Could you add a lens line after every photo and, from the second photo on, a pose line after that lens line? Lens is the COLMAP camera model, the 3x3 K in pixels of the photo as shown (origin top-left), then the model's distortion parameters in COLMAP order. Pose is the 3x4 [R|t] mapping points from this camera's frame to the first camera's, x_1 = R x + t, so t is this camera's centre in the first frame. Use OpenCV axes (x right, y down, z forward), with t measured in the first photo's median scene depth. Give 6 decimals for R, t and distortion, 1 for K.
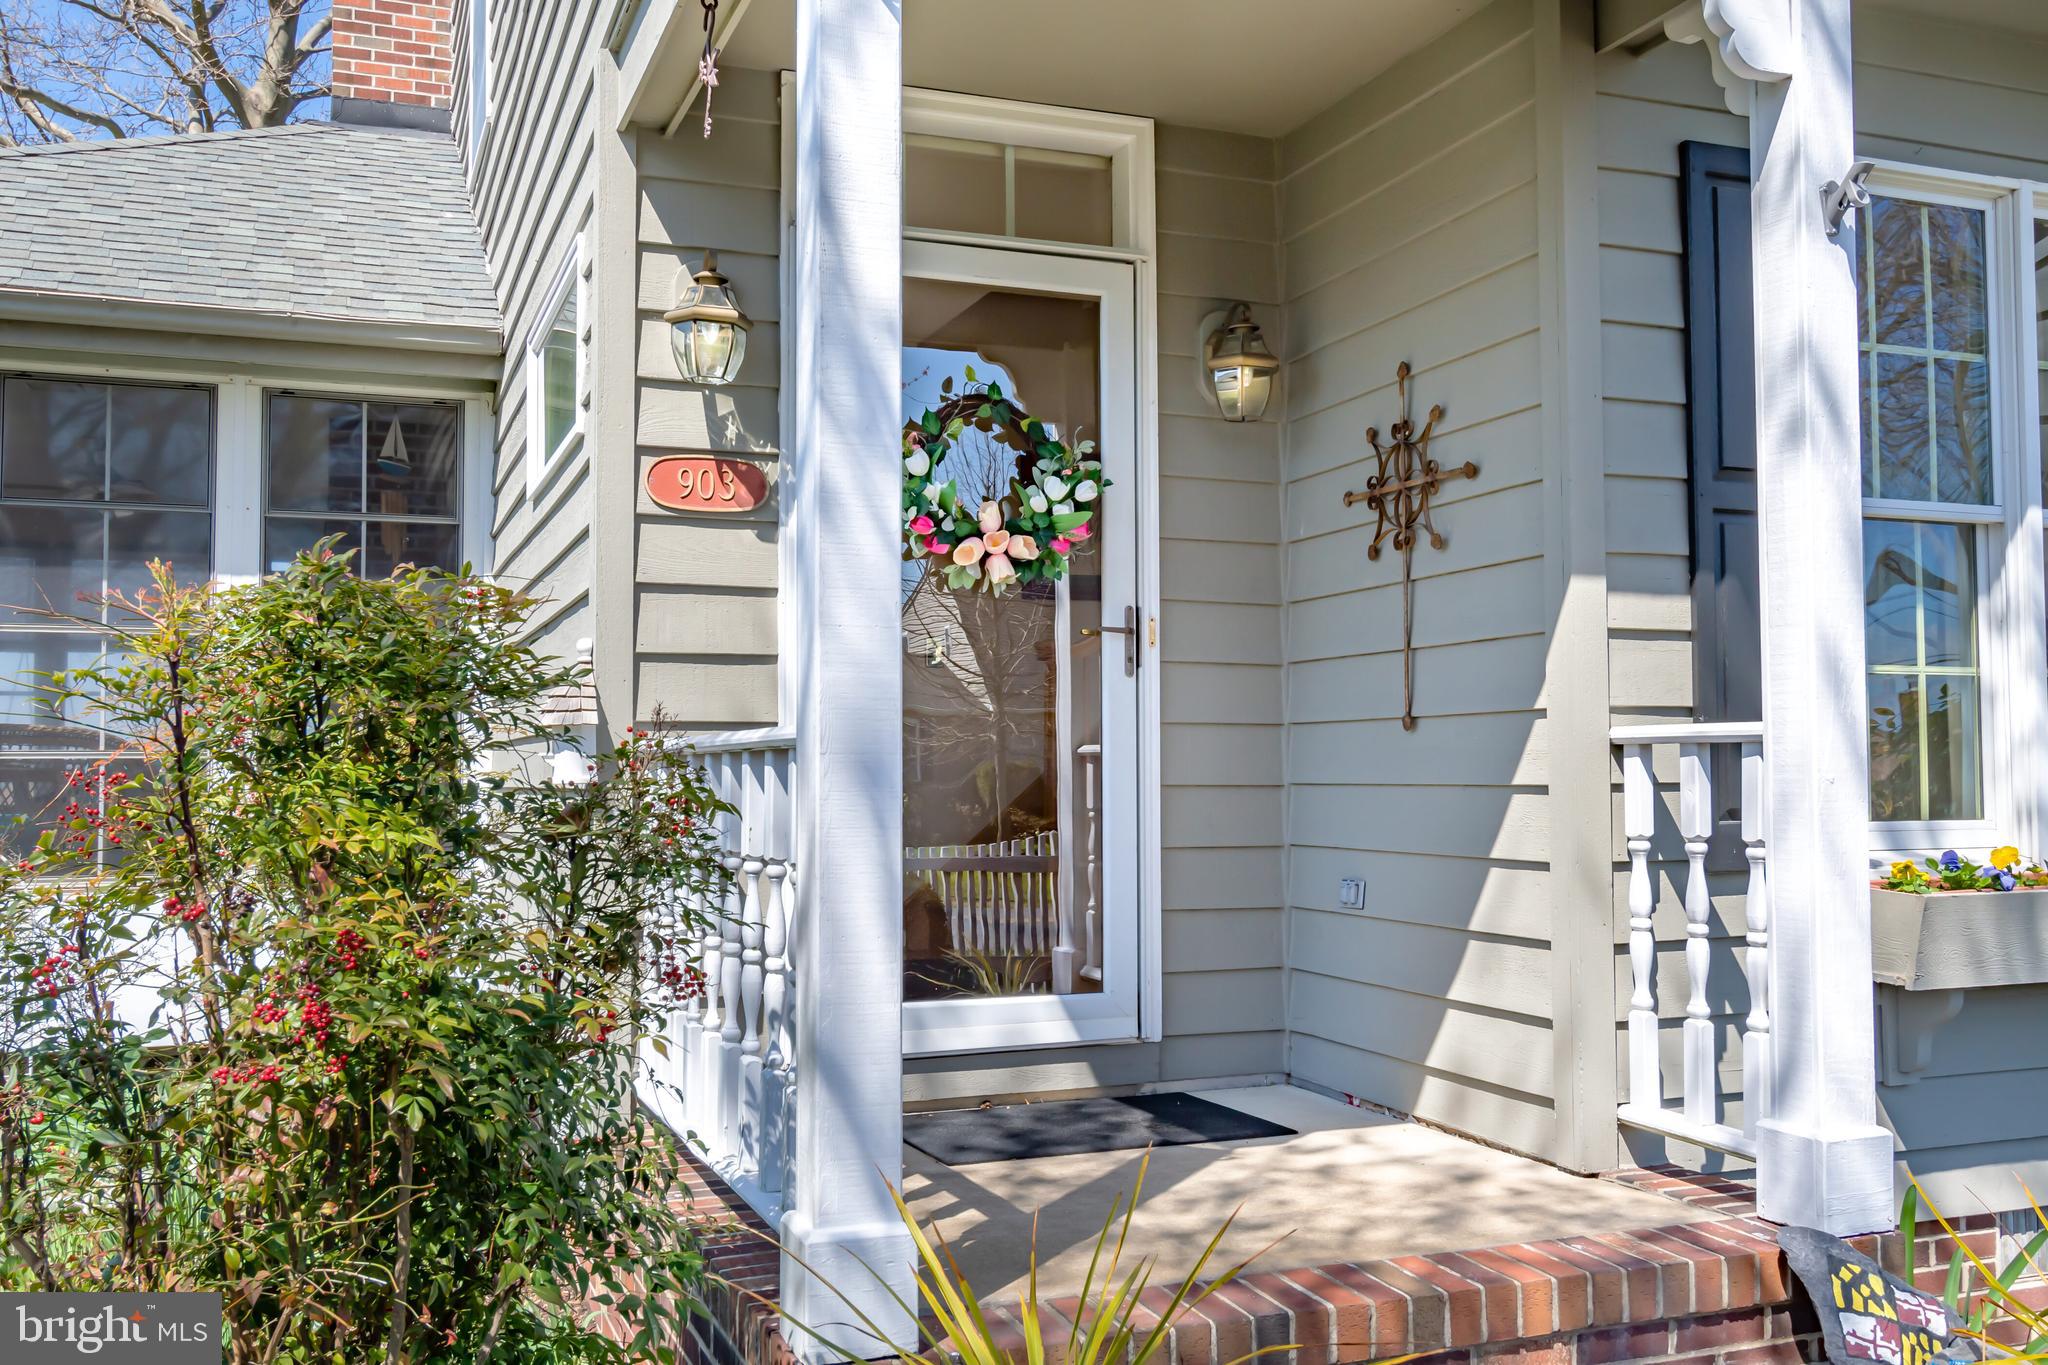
lens RADIAL K [[1817.3, 0, 1015.7], [0, 1817.3, 684.6], [0, 0, 1]] dist [0.001512, 0.002238]
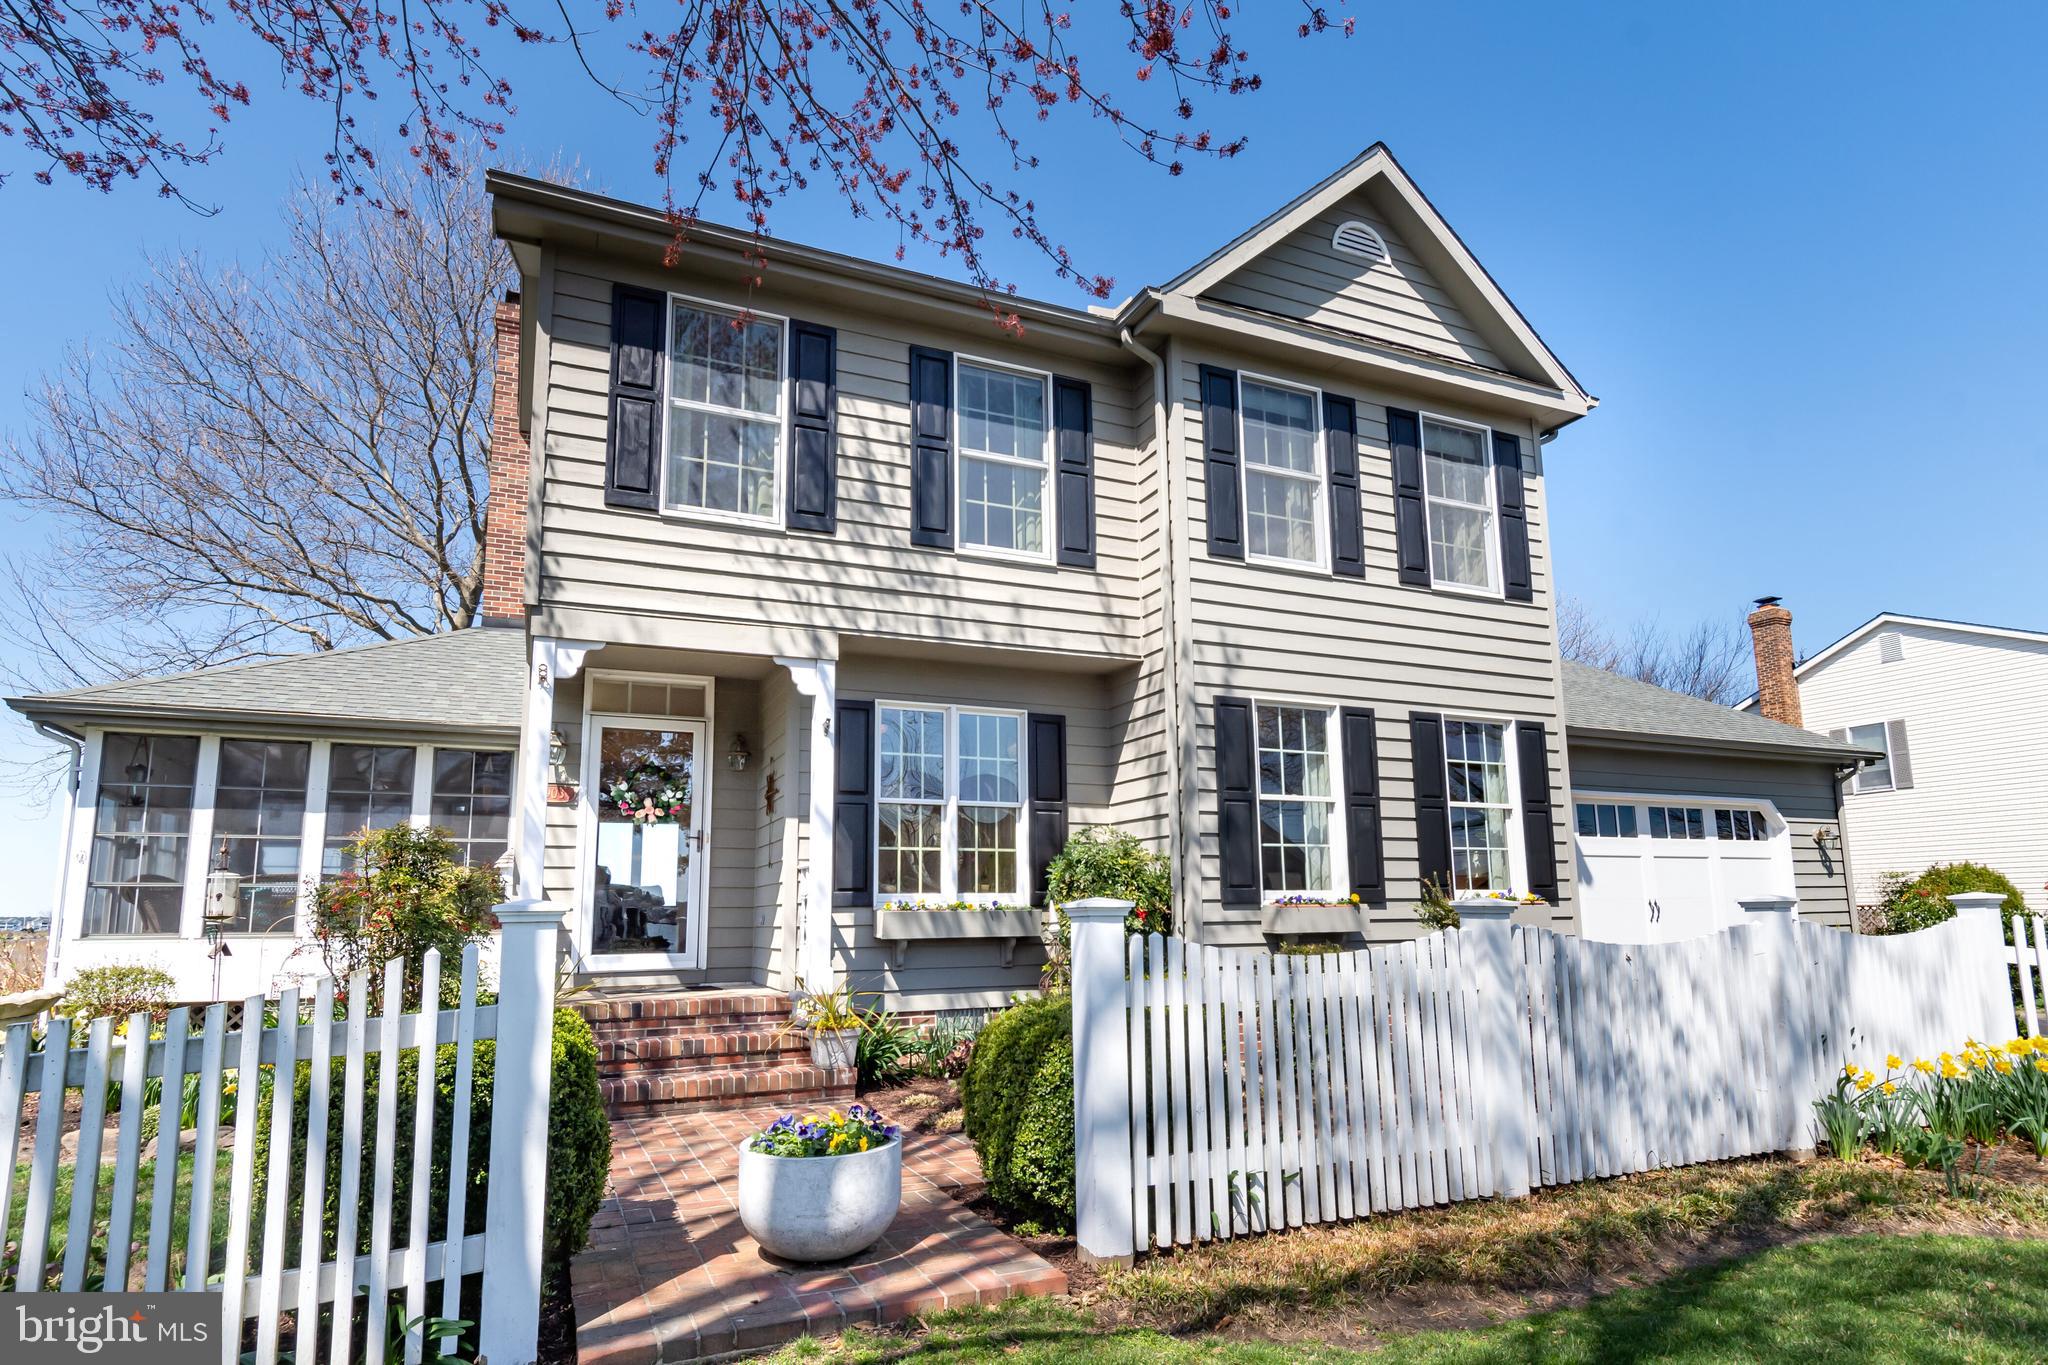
lens RADIAL K [[1117.2, 0, 1039.6], [0, 1117.2, 750.1], [0, 0, 1]] dist [0.002781, -0.004608]
pose [[0.997997, 0.001592, 0.063244, 0.521151], [0.005203, 0.994231, -0.107136, 0.029547], [-0.063050, 0.107251, 0.992231, -0.965916]]
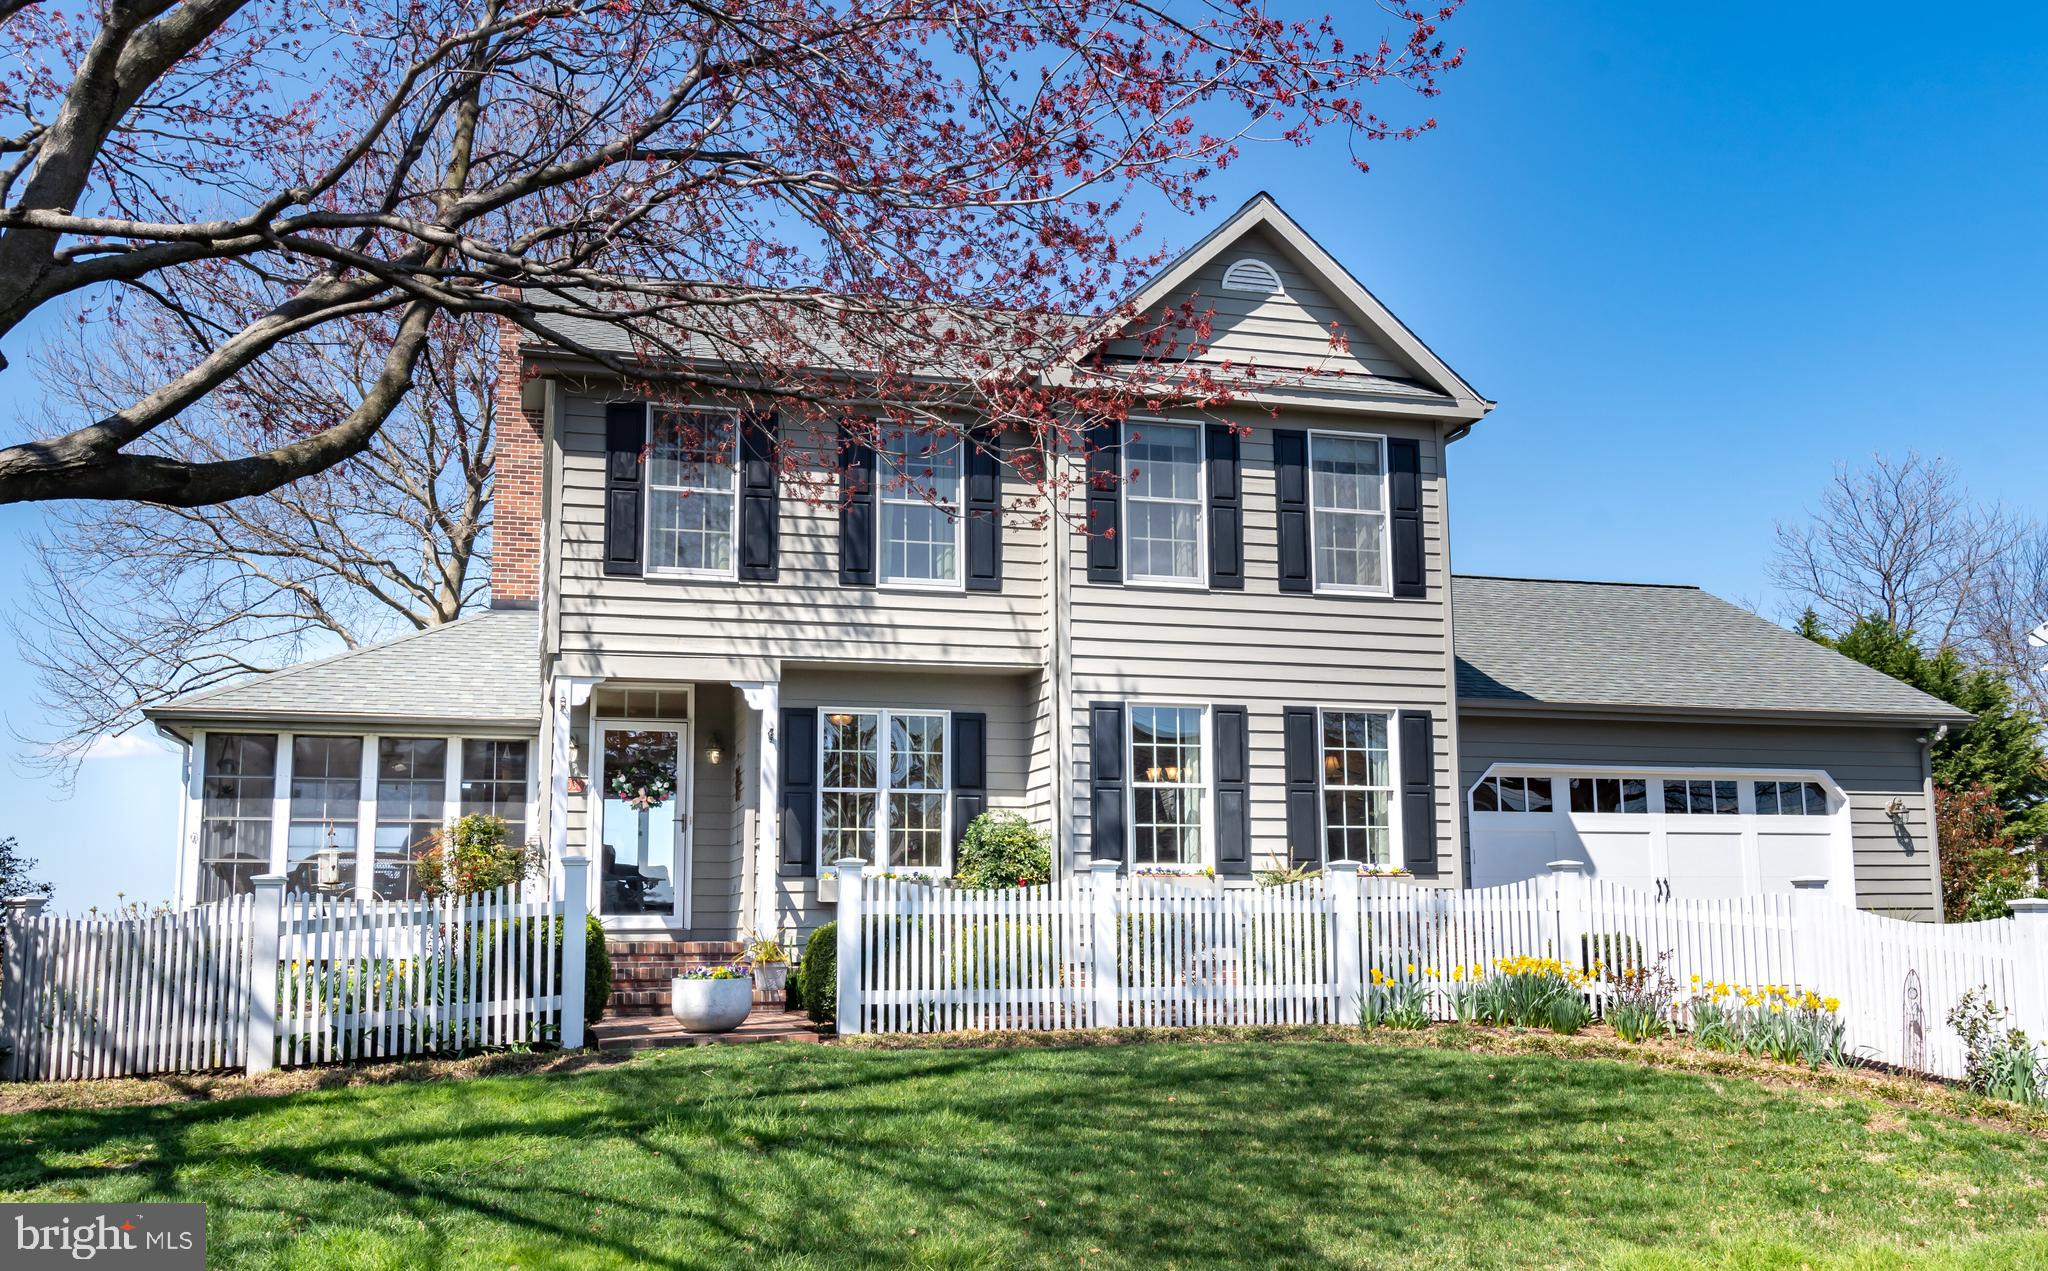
lens RADIAL K [[1877.6, 0, 1018.2], [0, 1877.6, 644.9], [0, 0, 1]] dist [-0.000257, 0.000000]
pose [[0.995453, -0.016532, -0.093804, 1.106960], [0.005898, 0.993632, -0.112519, 0.050108], [0.095067, 0.111454, 0.989212, -2.785621]]
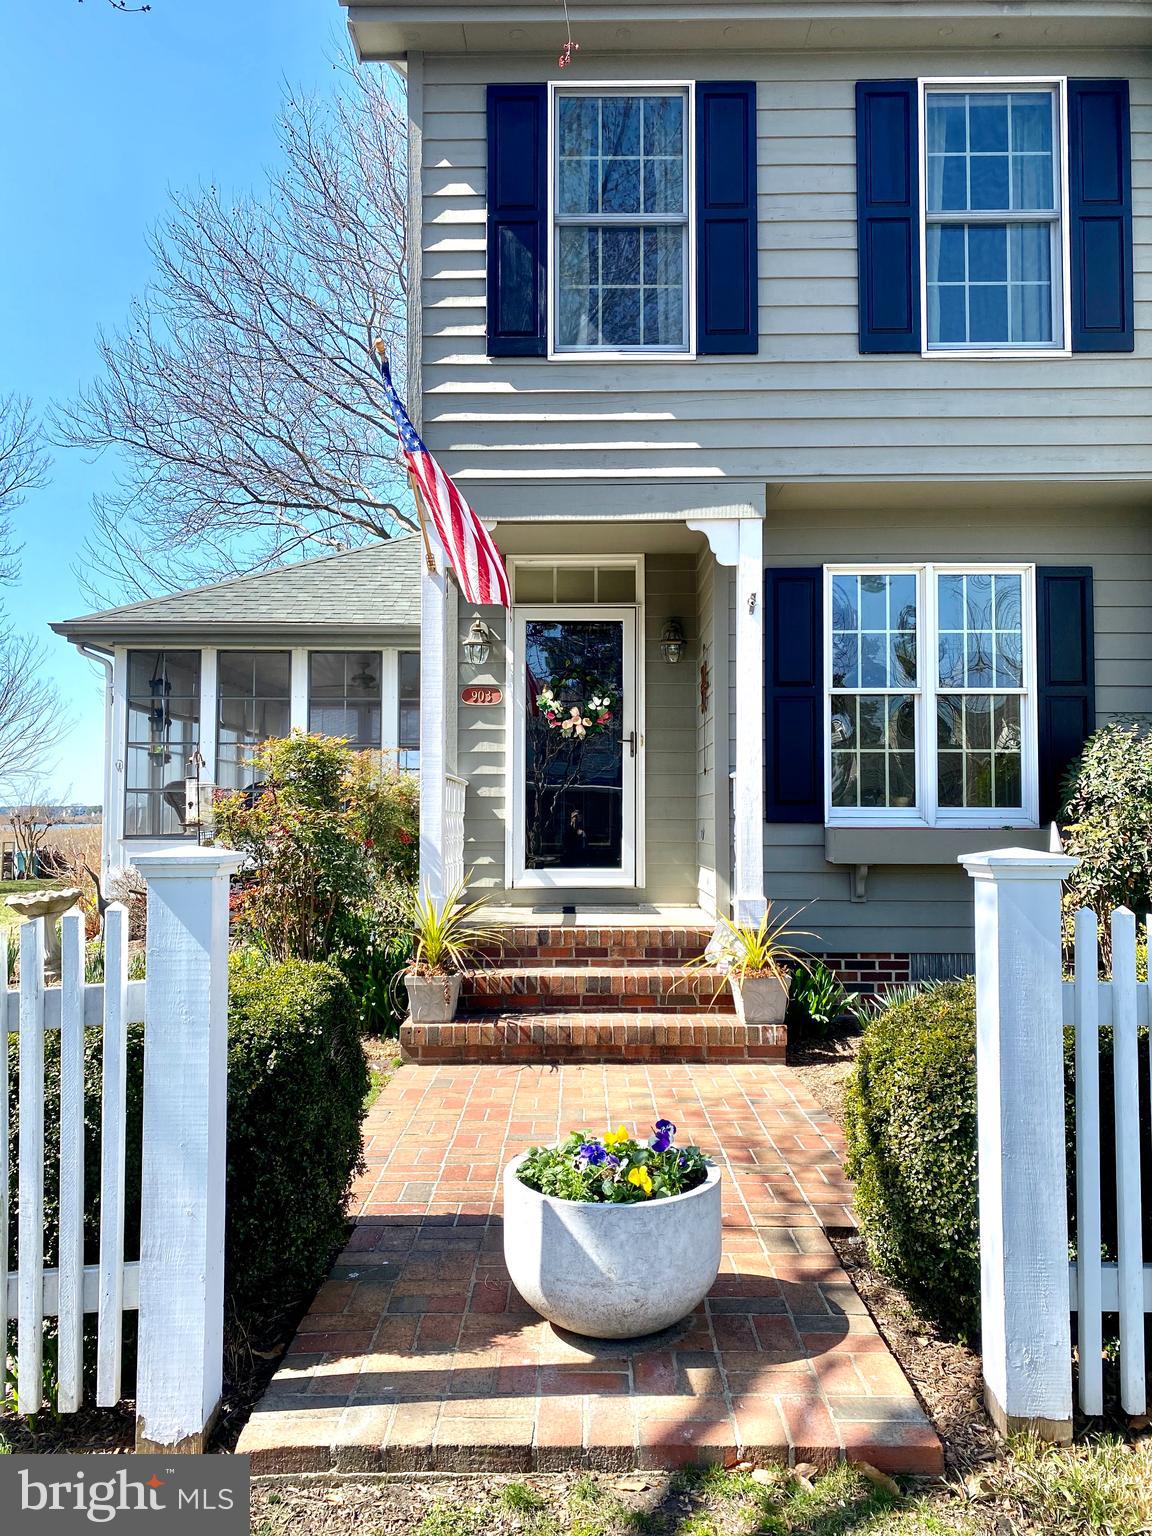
lens RADIAL K [[1190.4, 0, 565.1], [0, 1190.4, 763.8], [0, 0, 1]] dist [0.034473, -0.016177]
pose [[0.929073, -0.008698, -0.369793, 0.626369], [0.007686, 0.999962, -0.004208, 0.012259], [0.369815, 0.001067, 0.929105, -0.713983]]
